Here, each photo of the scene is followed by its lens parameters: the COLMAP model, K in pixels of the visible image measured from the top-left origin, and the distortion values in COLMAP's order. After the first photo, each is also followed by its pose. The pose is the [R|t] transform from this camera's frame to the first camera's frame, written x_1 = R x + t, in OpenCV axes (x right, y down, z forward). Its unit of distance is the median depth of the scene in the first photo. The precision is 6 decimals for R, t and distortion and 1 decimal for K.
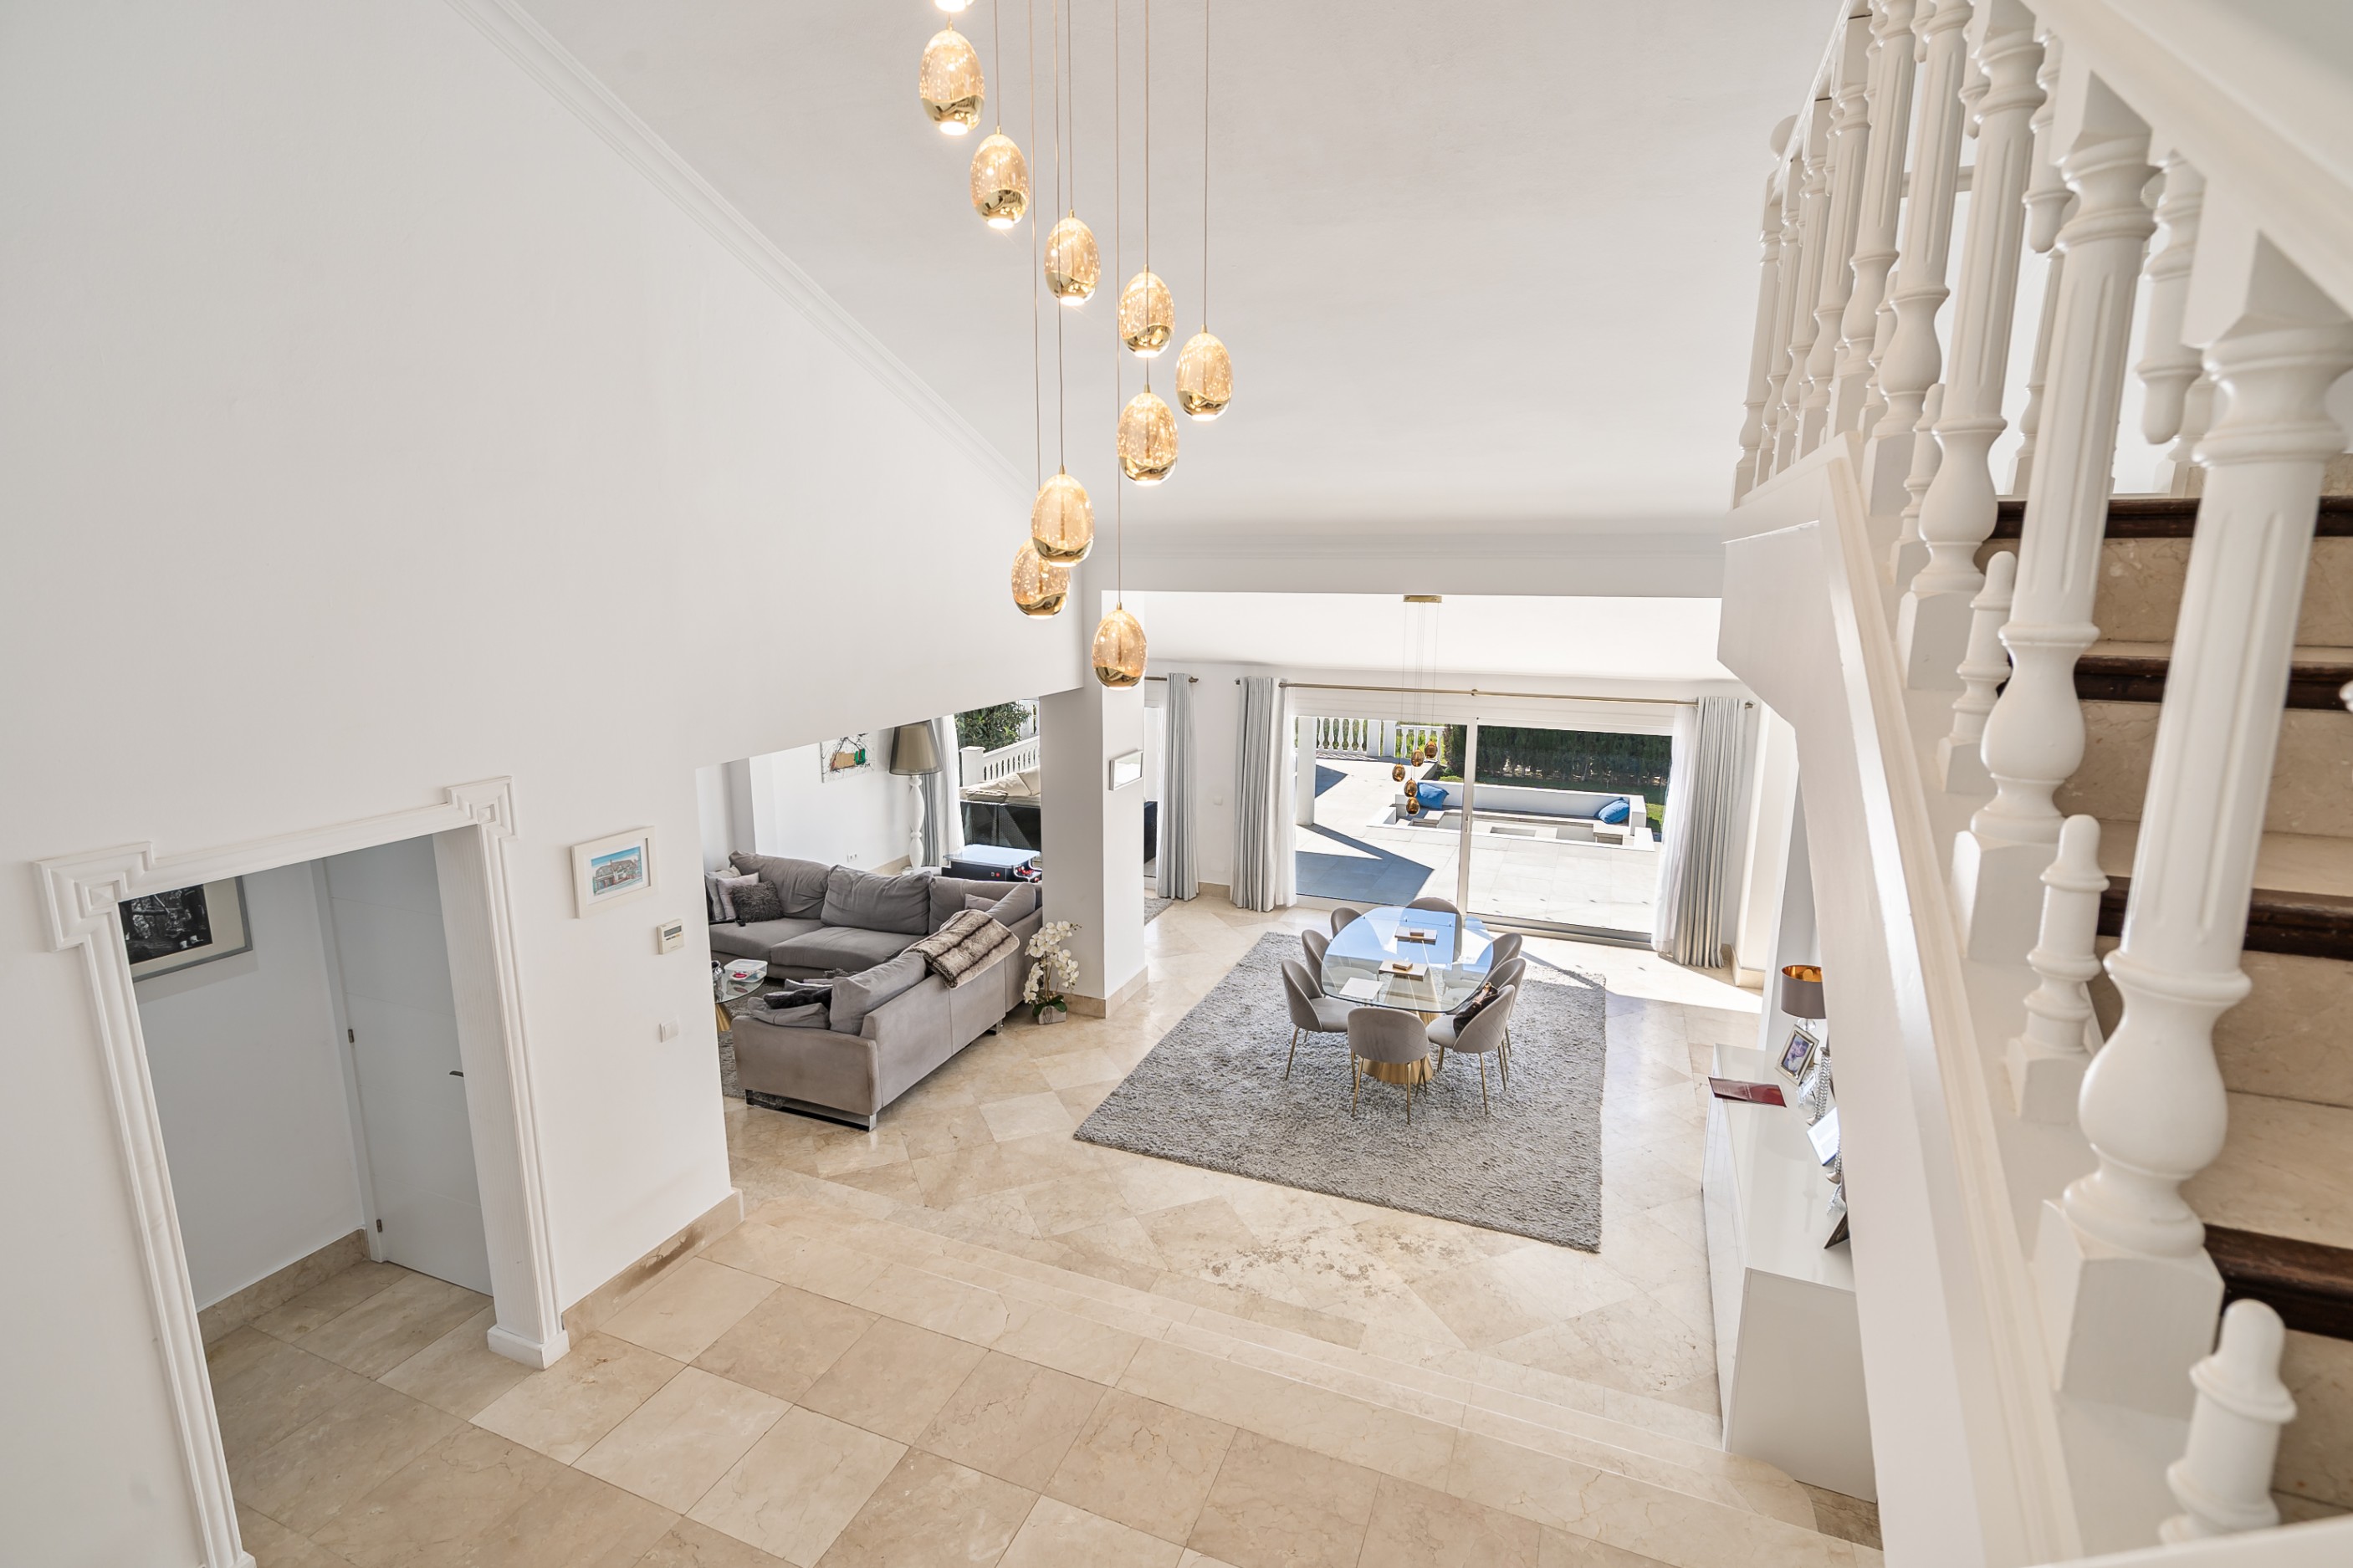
lens RADIAL K [[1070.8, 0, 1177.0], [0, 1070.8, 777.3], [0, 0, 1]] dist [-0.002776, 0.000174]
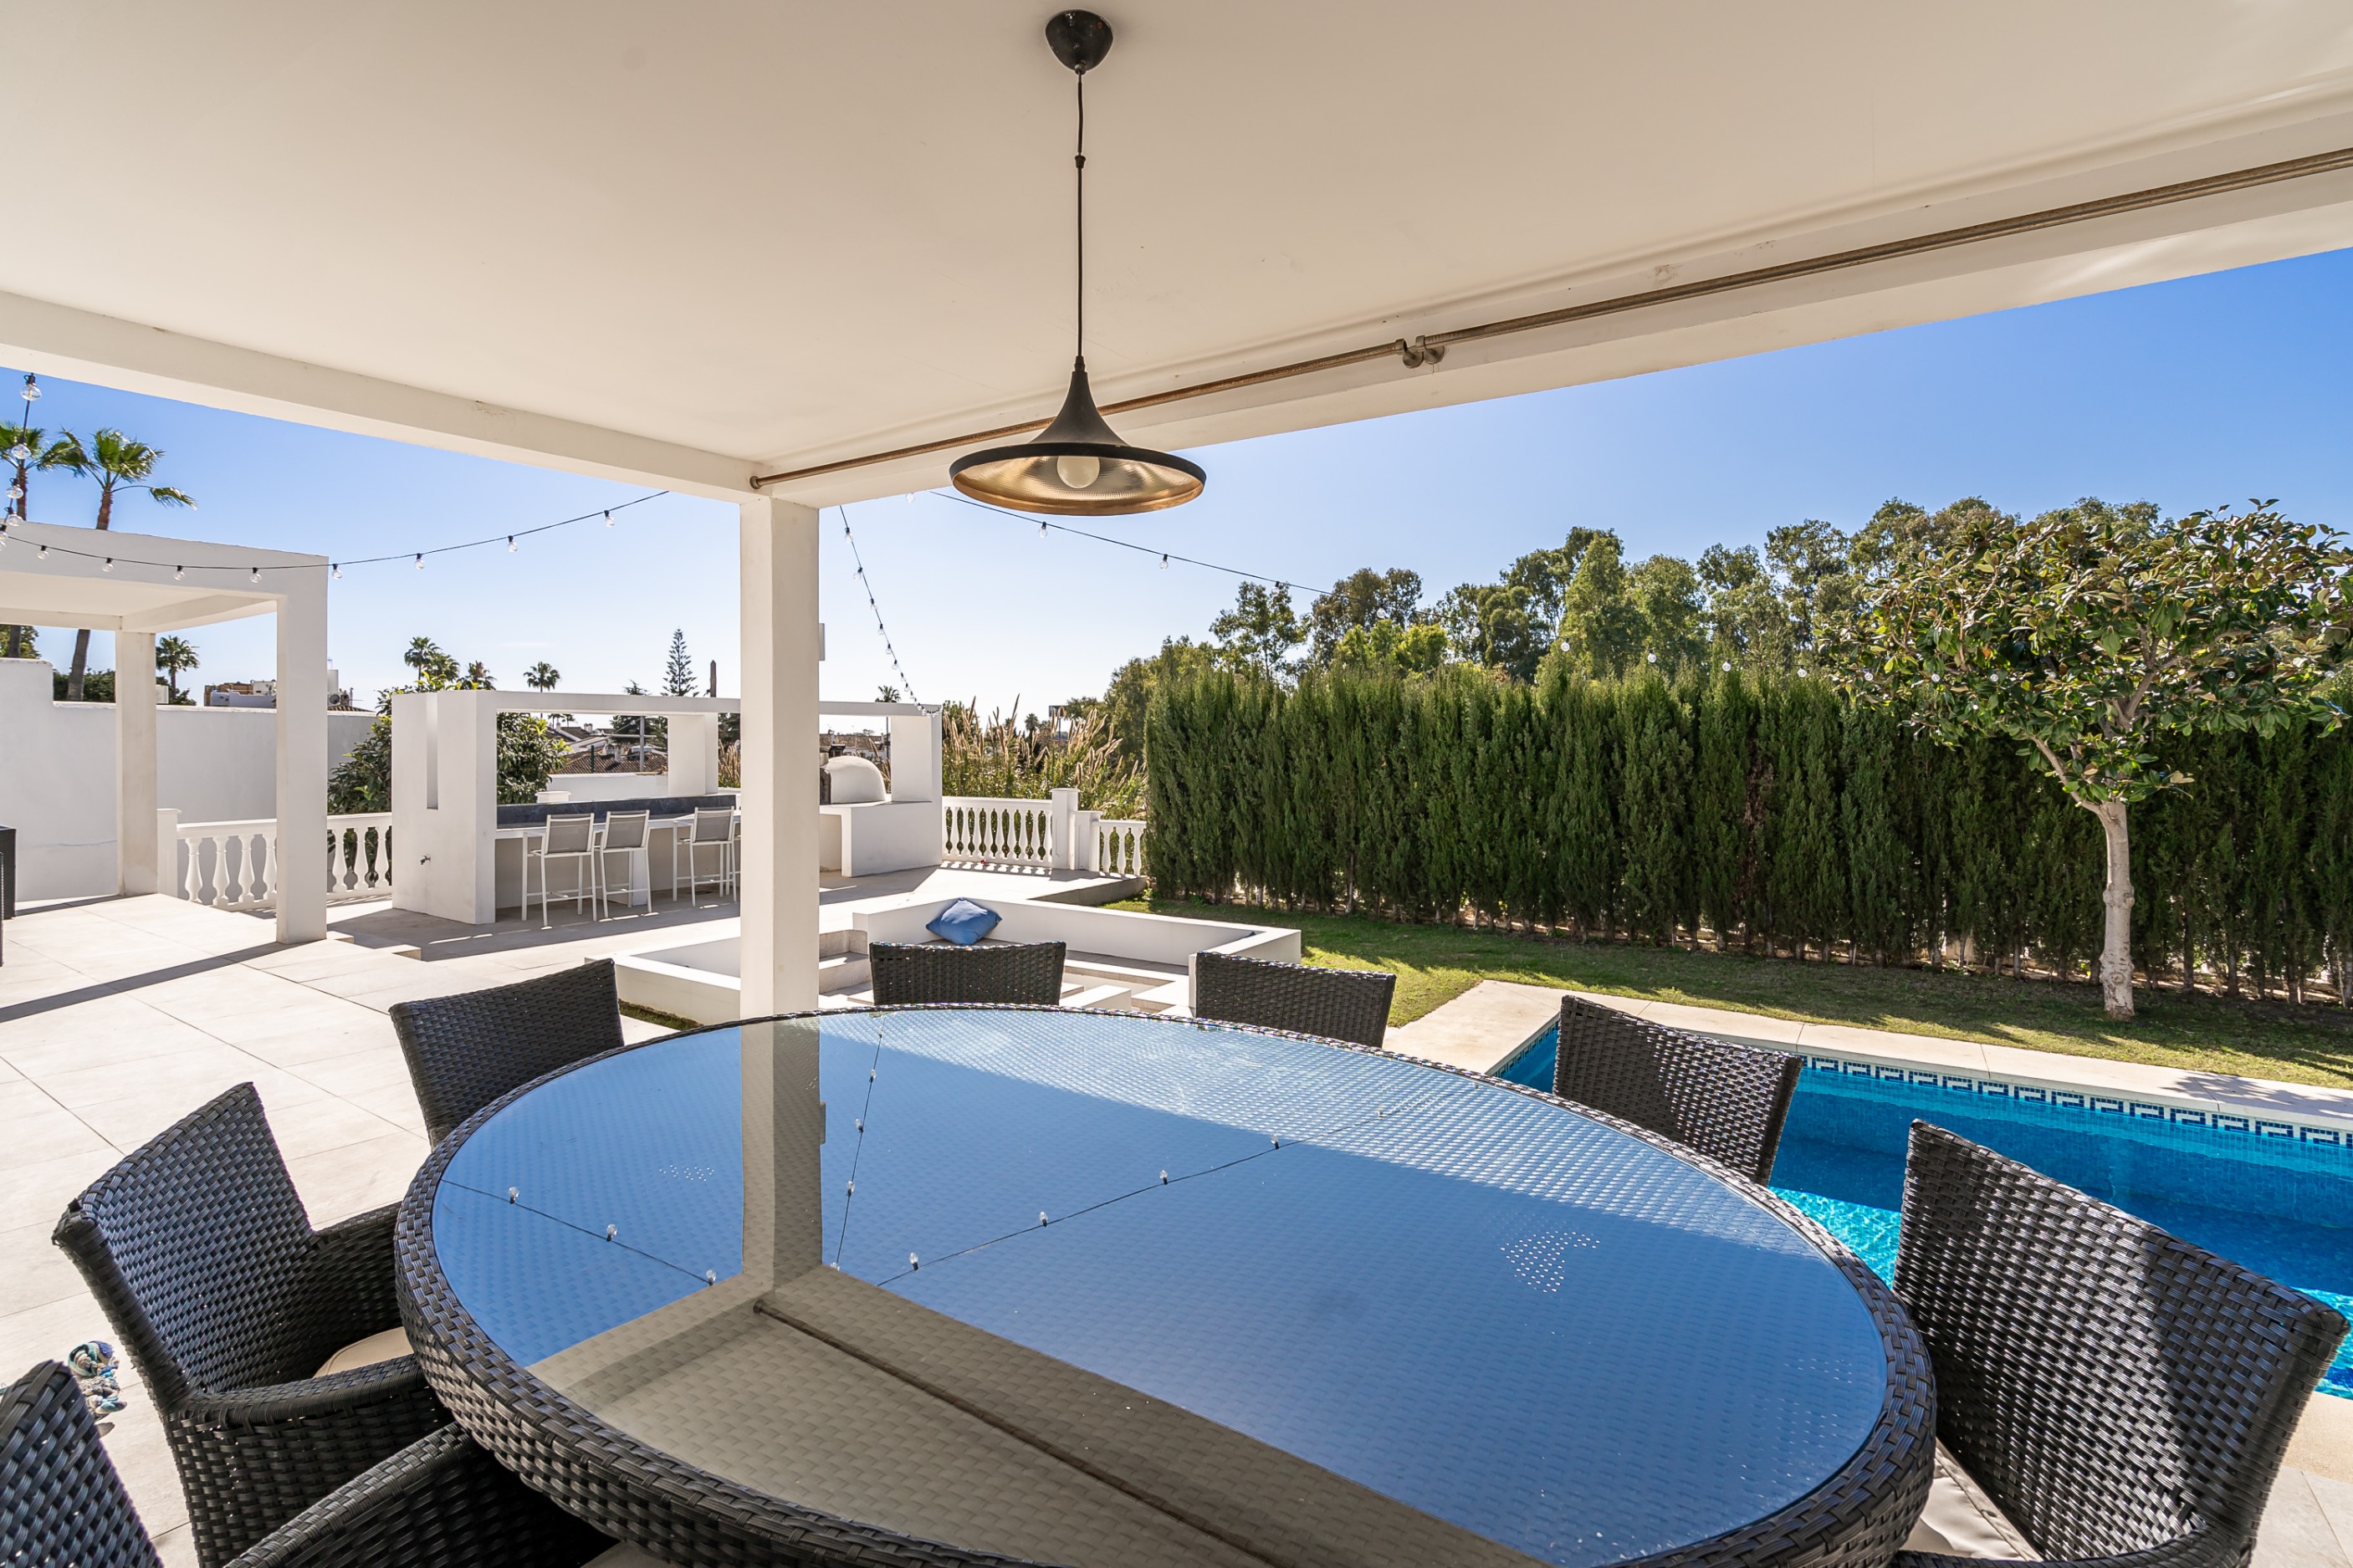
lens RADIAL K [[1095.5, 0, 1176.1], [0, 1095.5, 743.4], [0, 0, 1]] dist [-0.000268, 0.000785]
pose [[0.976295, -0.002686, -0.216429, 1.208360], [-0.036286, 0.983740, -0.175893, 0.057869], [0.213382, 0.179577, 0.960323, 1.163217]]
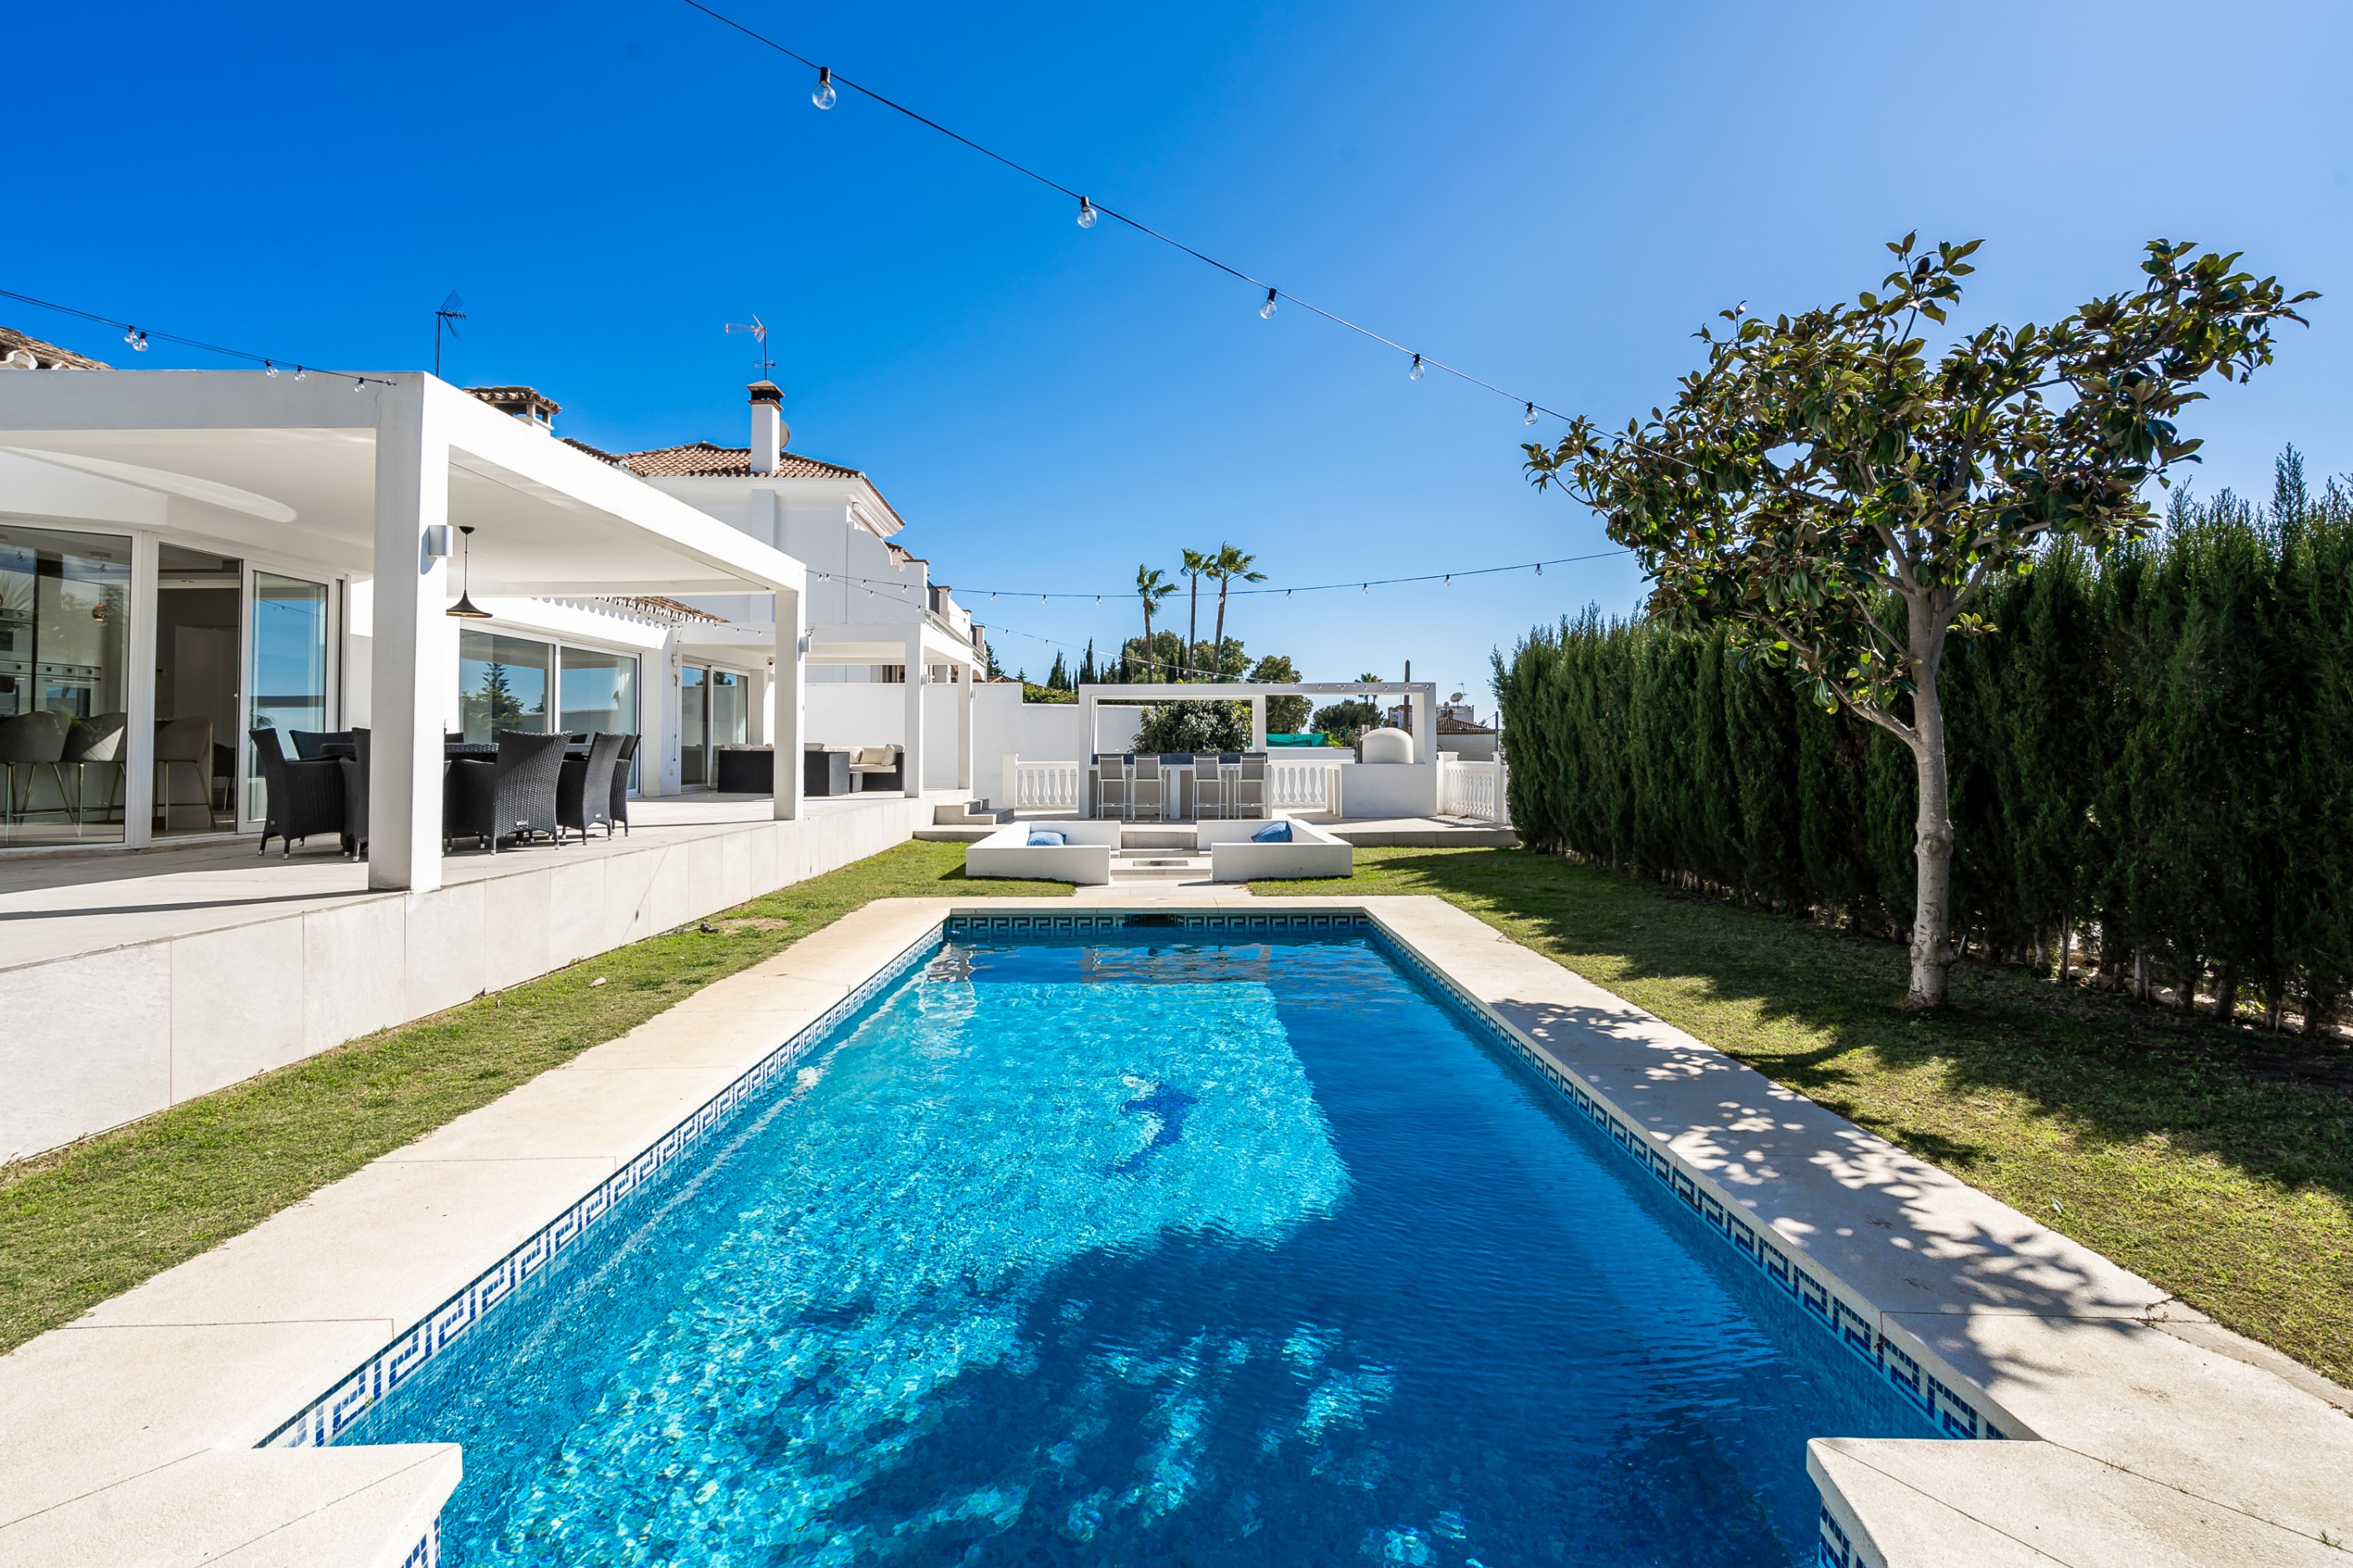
lens RADIAL K [[1099.0, 0, 1148.1], [0, 1099.0, 705.2], [0, 0, 1]] dist [-0.000497, 0.000338]
pose [[0.345938, -0.045668, -0.937145, 2.429431], [-0.169143, 0.979415, -0.110166, 0.069502], [0.922885, 0.196622, 0.331093, 1.641303]]
